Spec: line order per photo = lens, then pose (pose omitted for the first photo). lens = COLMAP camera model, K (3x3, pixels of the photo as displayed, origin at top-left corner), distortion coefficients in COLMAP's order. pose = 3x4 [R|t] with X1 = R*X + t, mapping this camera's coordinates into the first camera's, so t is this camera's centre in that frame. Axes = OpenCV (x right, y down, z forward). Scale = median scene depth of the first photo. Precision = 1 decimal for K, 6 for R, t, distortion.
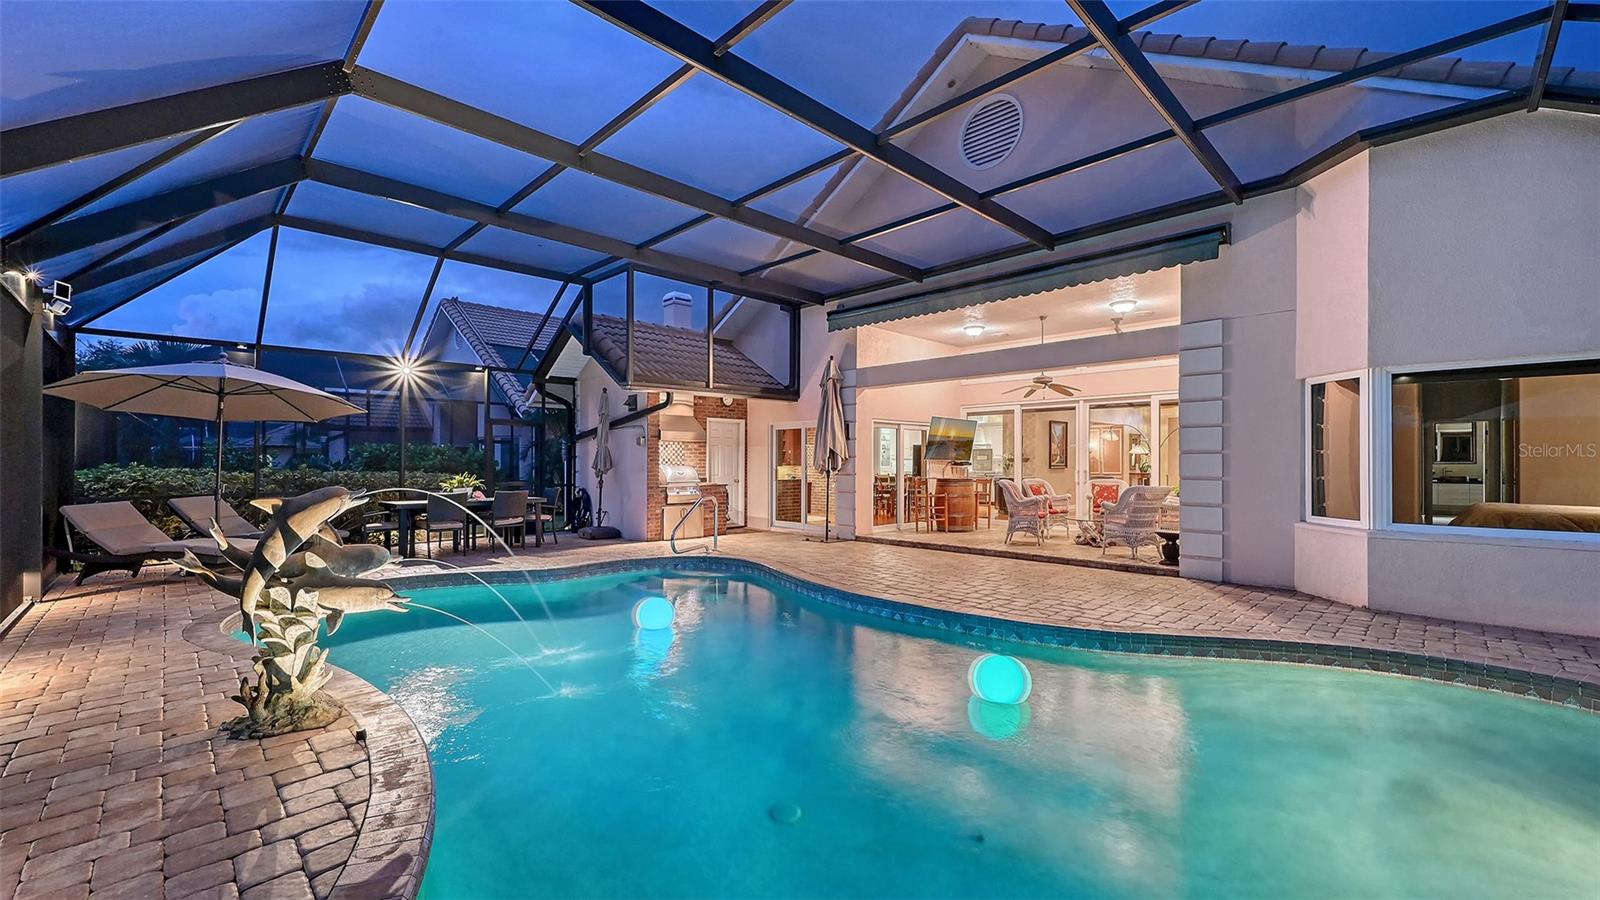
lens RADIAL K [[634.5, 0, 801.8], [0, 634.5, 463.1], [0, 0, 1]] dist [-0.001138, 0.000491]
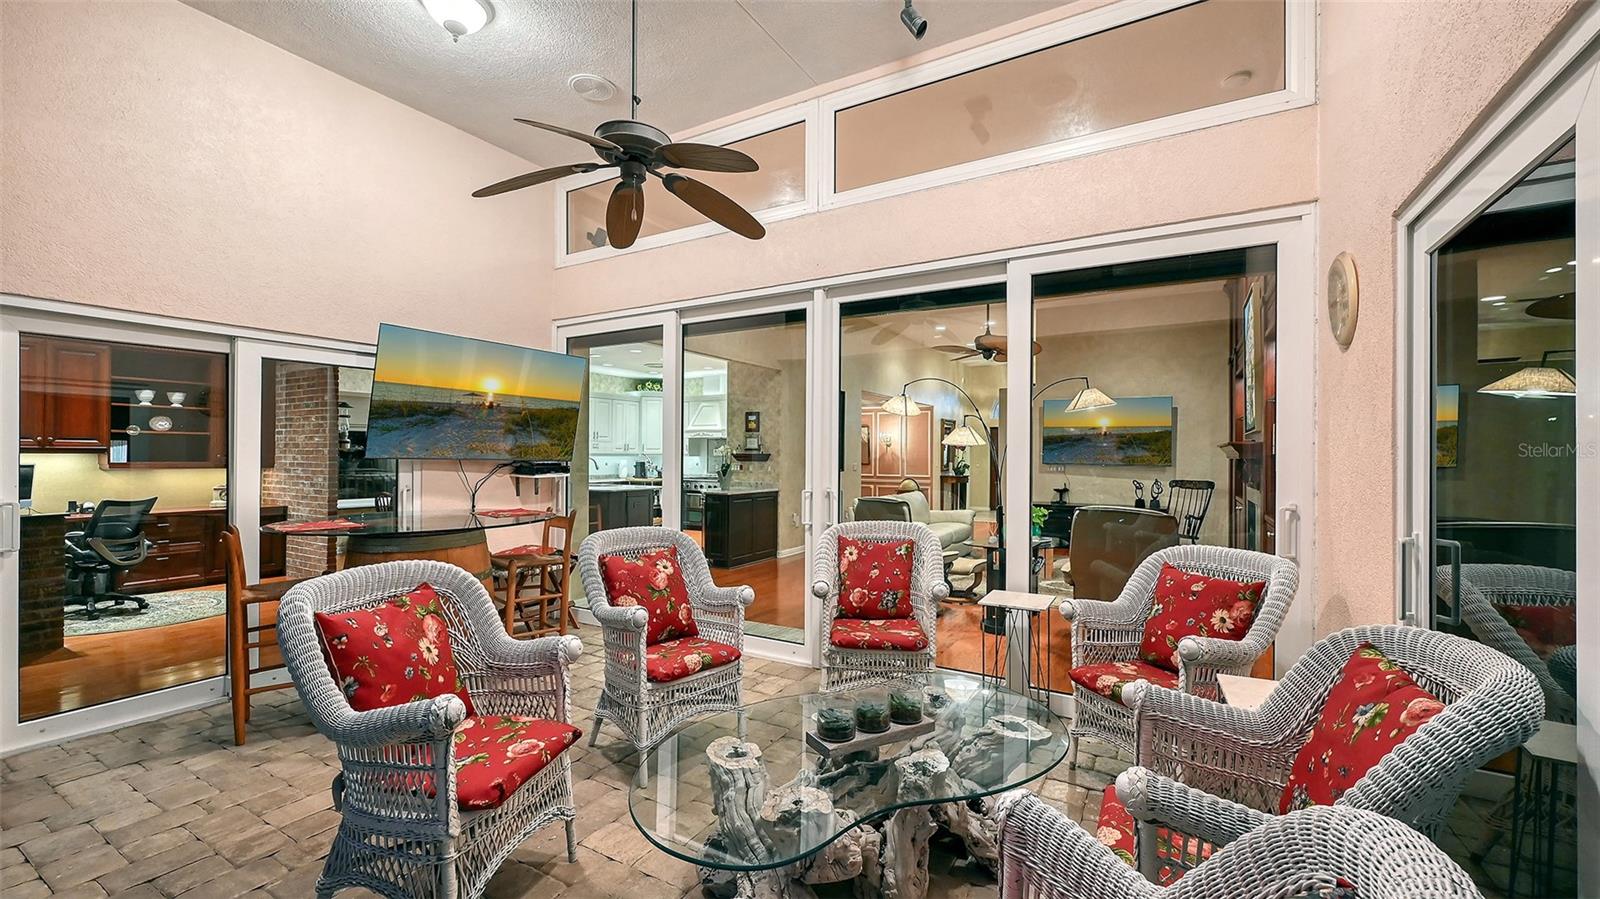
lens RADIAL K [[633.7, 0, 807.2], [0, 633.7, 446.8], [0, 0, 1]] dist [-0.000261, 0.000058]
pose [[0.963364, 0.006048, 0.268130, 0.462540], [-0.003131, 0.999931, -0.011306, -0.012727], [-0.268180, 0.010052, 0.963316, 0.903910]]
